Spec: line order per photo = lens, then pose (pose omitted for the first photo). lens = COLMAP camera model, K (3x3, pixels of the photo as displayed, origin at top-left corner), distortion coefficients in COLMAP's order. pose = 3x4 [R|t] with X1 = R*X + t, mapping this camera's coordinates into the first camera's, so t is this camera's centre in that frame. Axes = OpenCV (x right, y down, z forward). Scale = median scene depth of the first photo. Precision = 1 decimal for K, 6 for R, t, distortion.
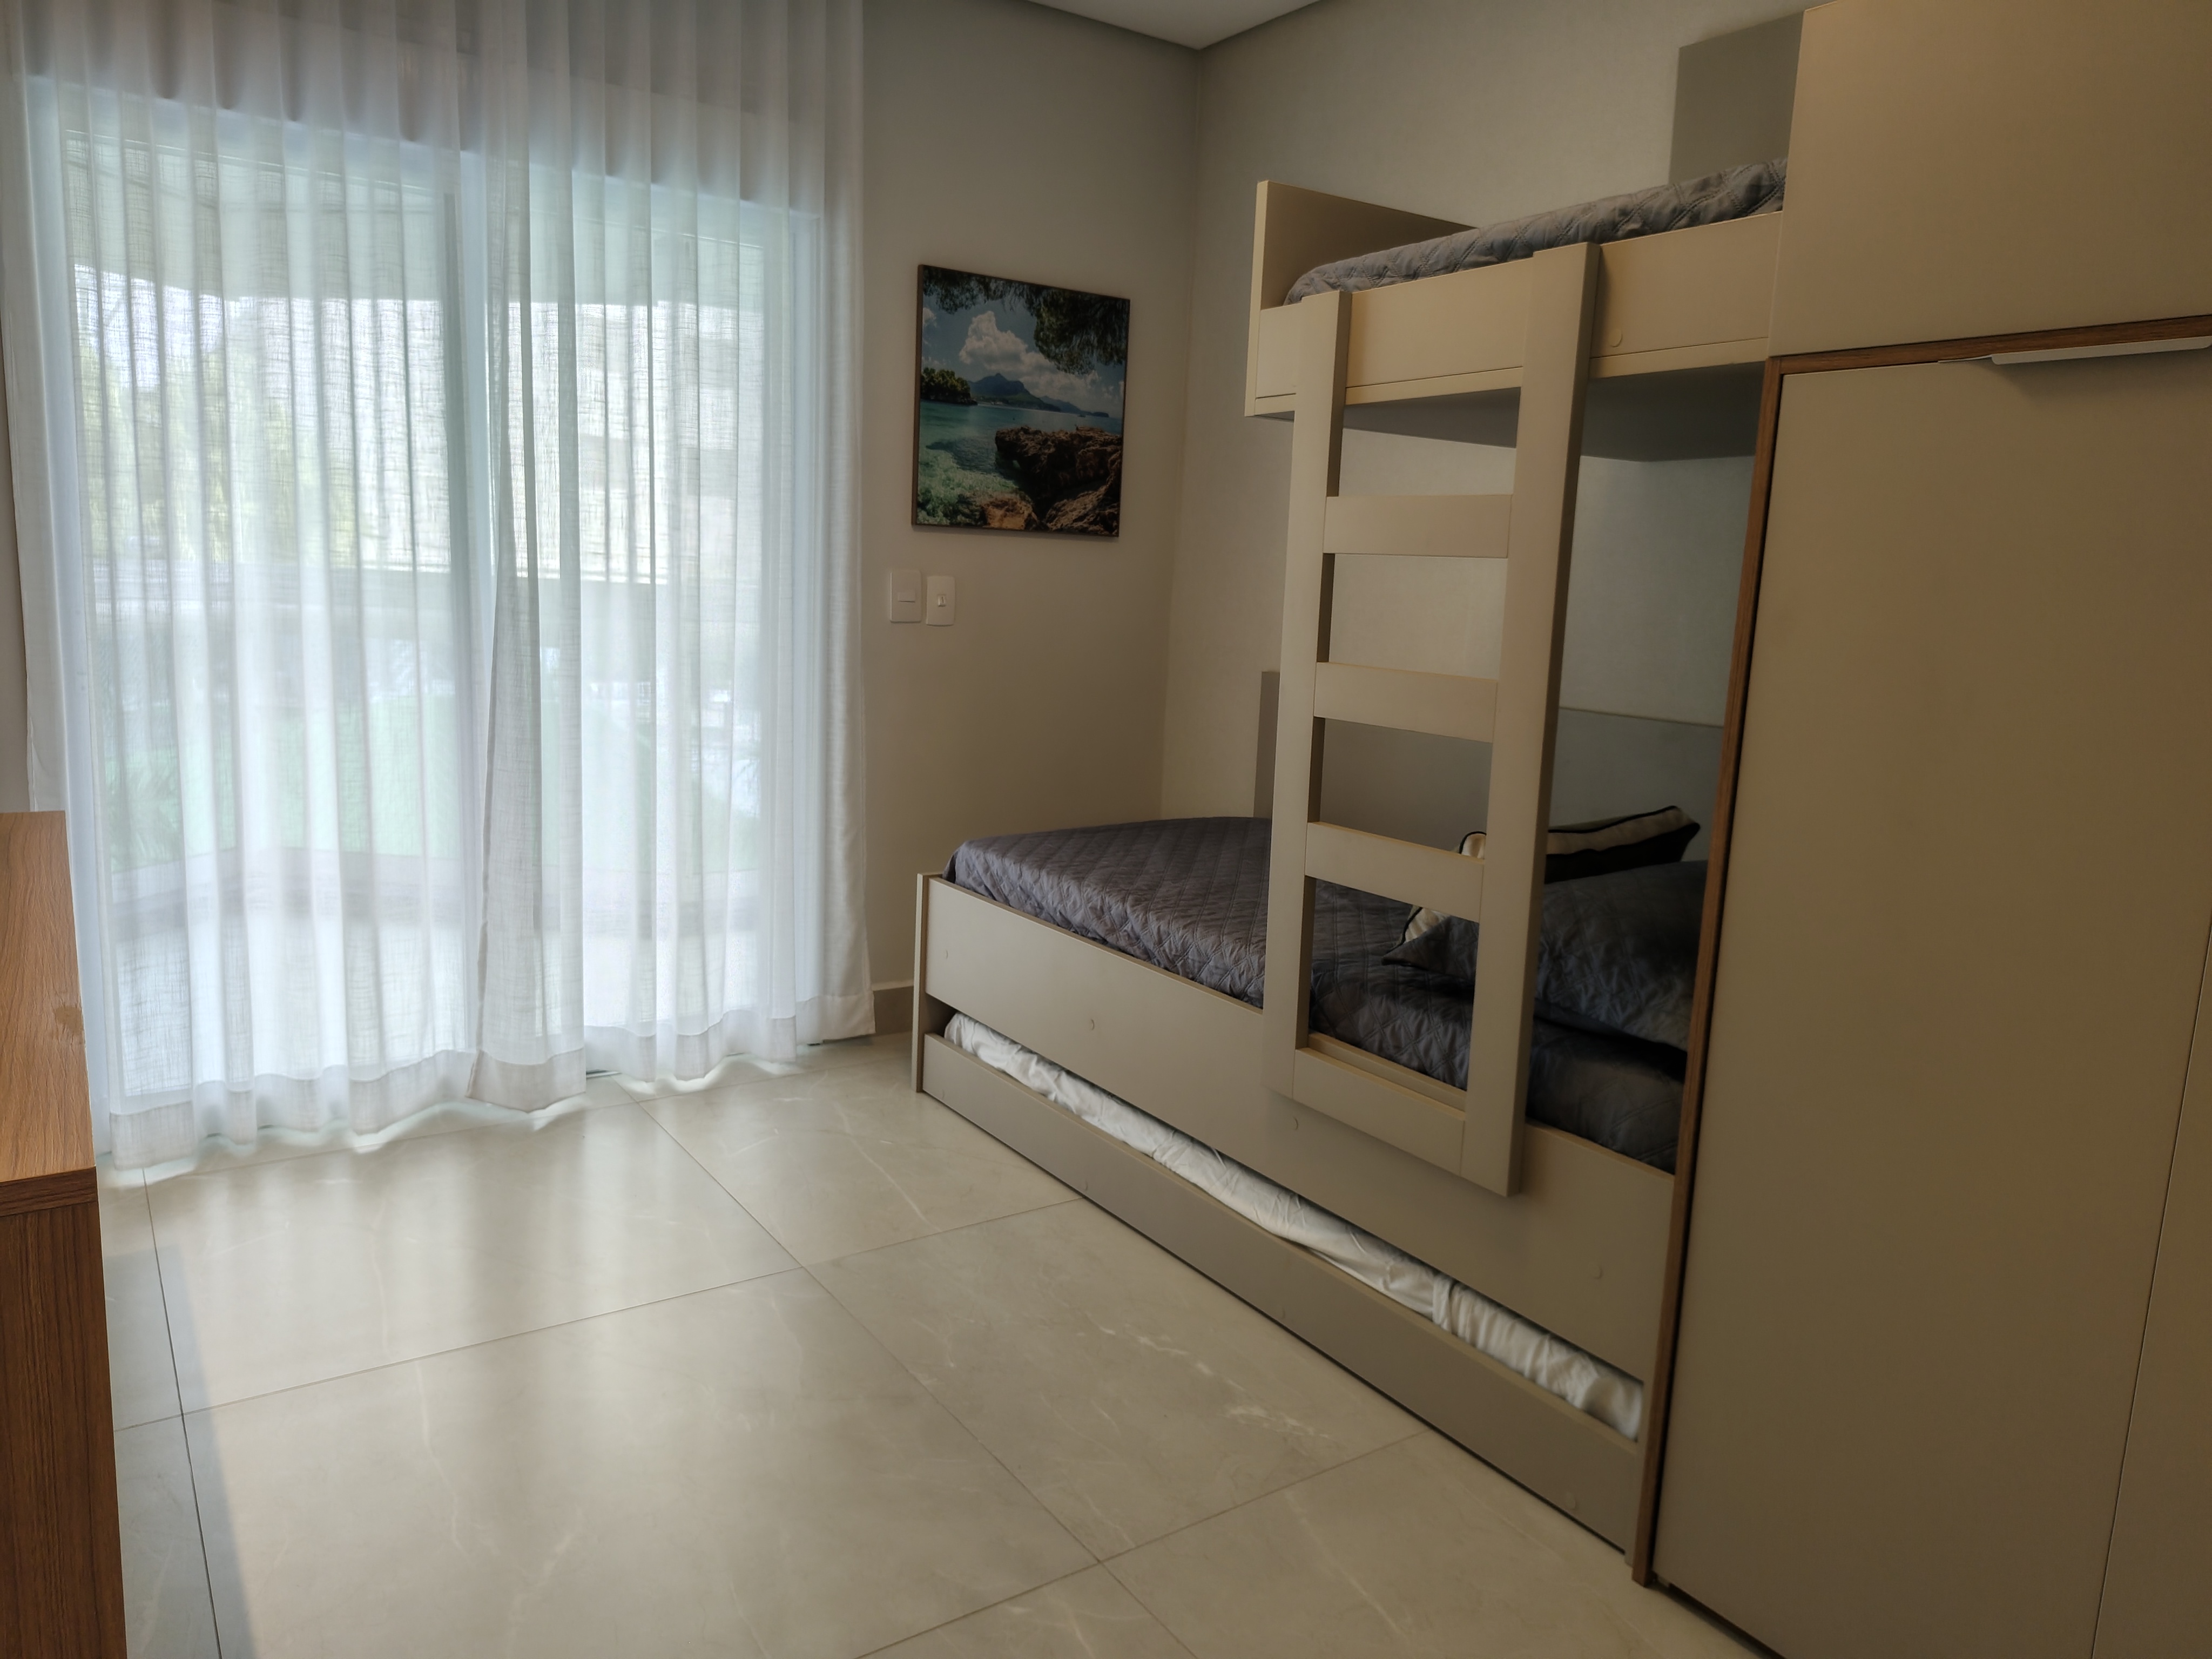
lens RADIAL K [[1544.2, 0, 1090.0], [0, 1544.2, 785.2], [0, 0, 1]] dist [0.057607, -0.058101]
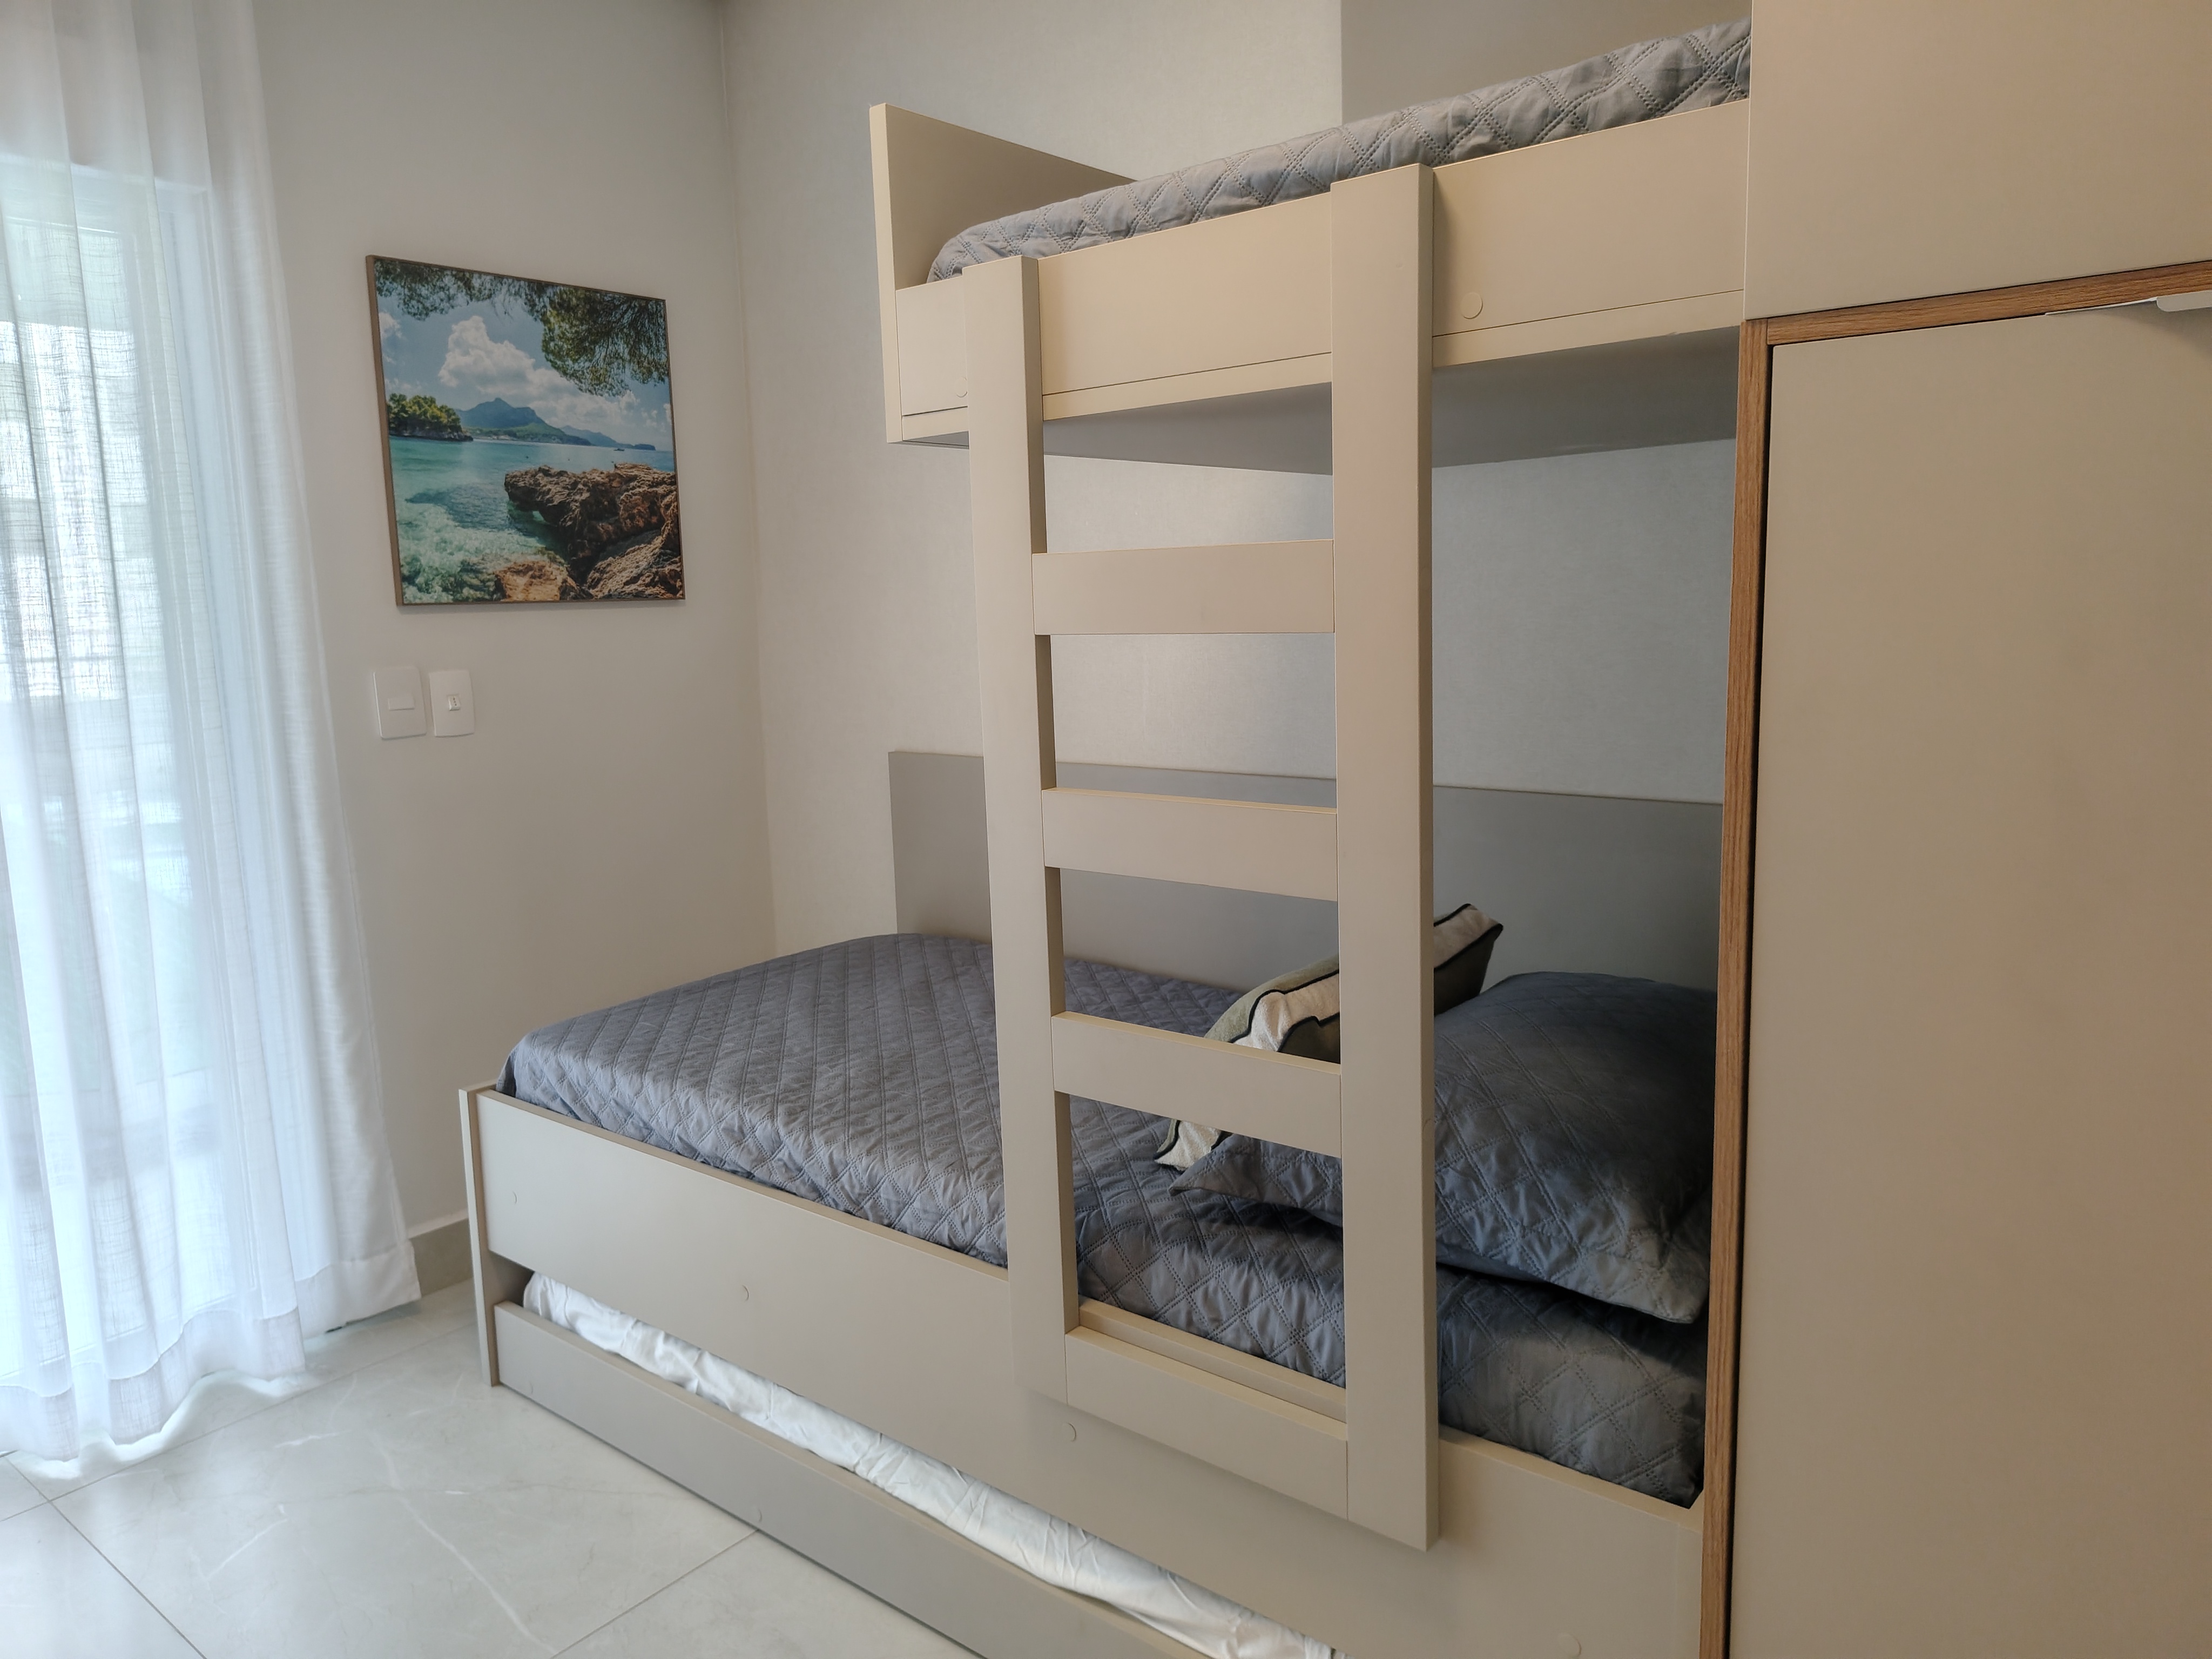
lens RADIAL K [[1544.2, 0, 1090.0], [0, 1544.2, 785.2], [0, 0, 1]] dist [0.057607, -0.058101]
pose [[0.954284, -0.109684, 0.278048, -0.021445], [0.112795, 0.993607, 0.004837, -0.067209], [-0.276801, 0.026747, 0.960555, 0.265679]]
